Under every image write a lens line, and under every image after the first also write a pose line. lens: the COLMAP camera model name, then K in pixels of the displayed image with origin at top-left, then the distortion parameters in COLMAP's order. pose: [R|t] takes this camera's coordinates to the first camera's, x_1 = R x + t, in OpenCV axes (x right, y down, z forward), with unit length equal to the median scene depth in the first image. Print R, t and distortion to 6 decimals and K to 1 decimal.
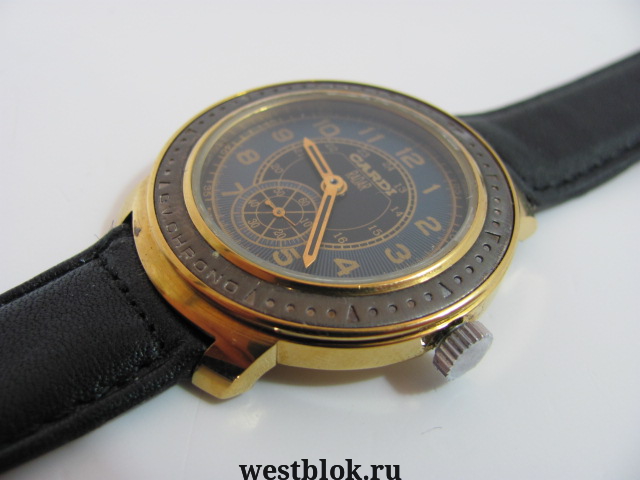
lens RADIAL K [[655.7, 0, 317.1], [0, 655.7, 240.6], [0, 0, 1]] dist [-0.101362, 0.000000]
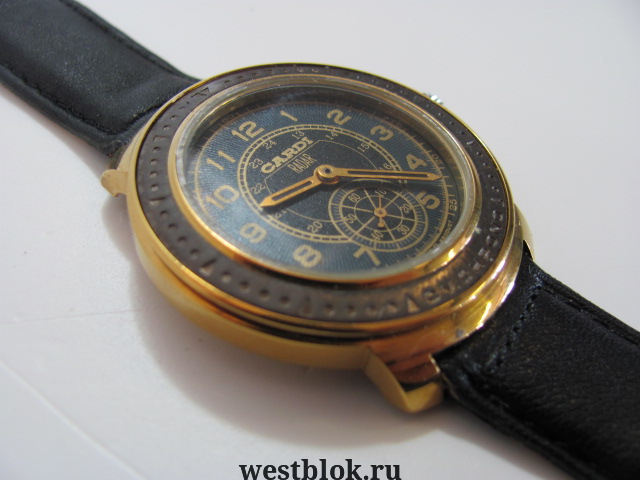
lens RADIAL K [[655.7, 0, 317.1], [0, 655.7, 238.0], [0, 0, 1]] dist [-0.101362, 0.000000]
pose [[-0.298721, -0.765193, 0.570304, -0.580058], [0.589594, 0.321931, 0.740769, -0.762319], [-0.750430, 0.557531, 0.354986, 0.711963]]
